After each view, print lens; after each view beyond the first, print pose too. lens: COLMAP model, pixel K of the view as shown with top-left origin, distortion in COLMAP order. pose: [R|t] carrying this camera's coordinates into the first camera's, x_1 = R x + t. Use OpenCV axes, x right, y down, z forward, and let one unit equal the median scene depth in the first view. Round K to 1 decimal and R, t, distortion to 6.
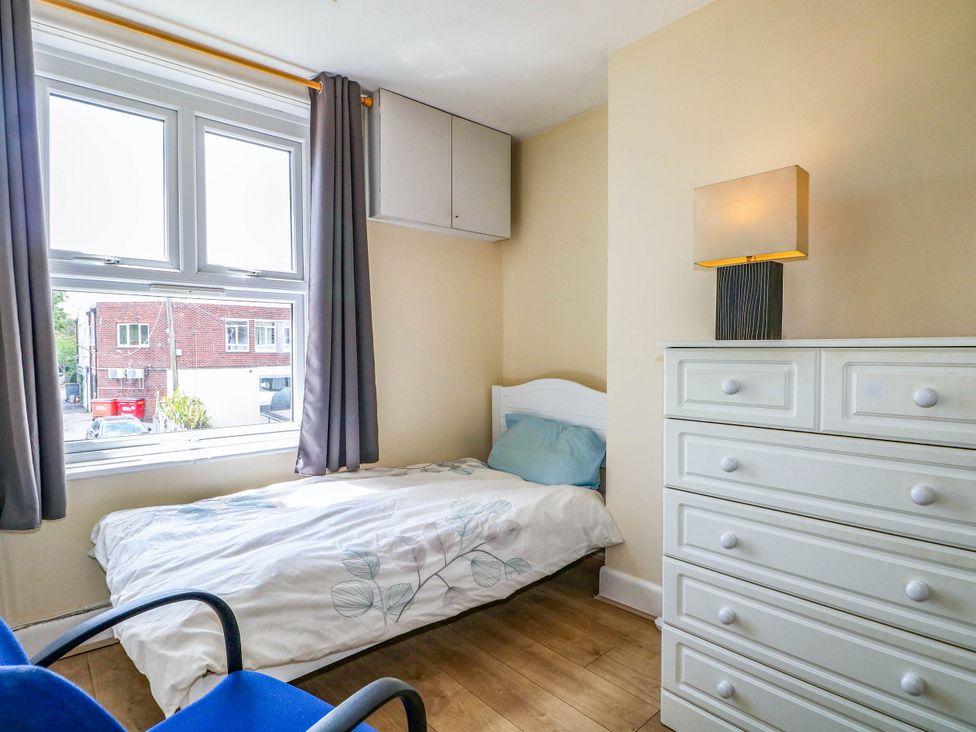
lens RADIAL K [[543.0, 0, 483.3], [0, 543.0, 366.4], [0, 0, 1]] dist [0.001485, -0.011215]
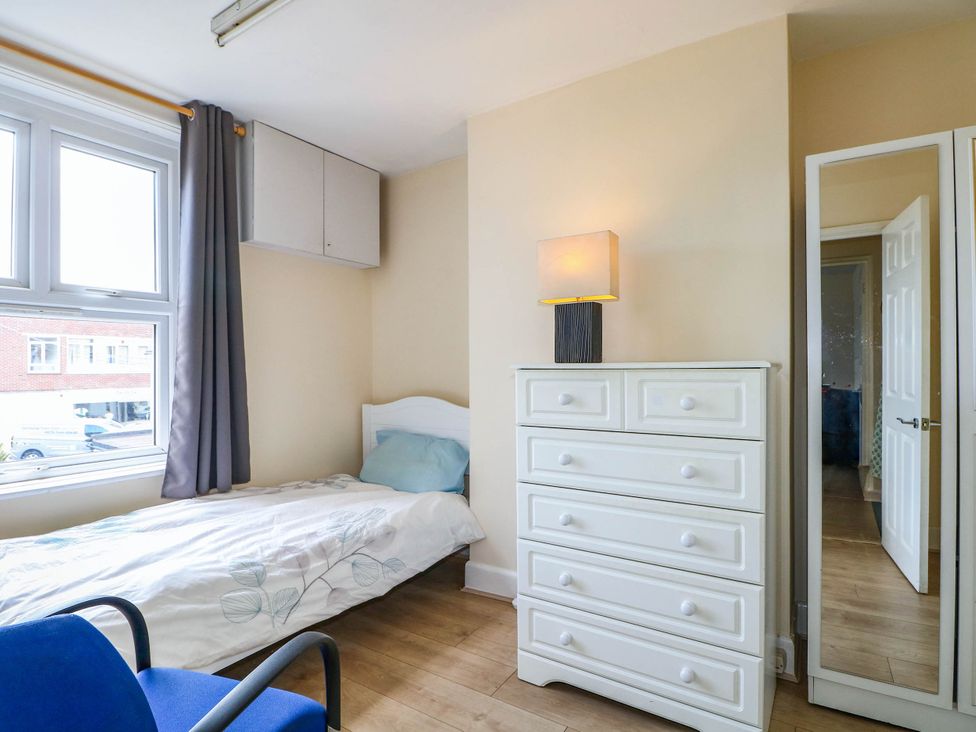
lens RADIAL K [[543.0, 0, 489.1], [0, 543.0, 365.9], [0, 0, 1]] dist [0.001485, -0.011215]
pose [[0.964408, -0.003425, 0.264397, -0.037606], [0.012828, 0.999345, -0.033846, -0.000562], [-0.264108, 0.036033, 0.963820, -0.126090]]
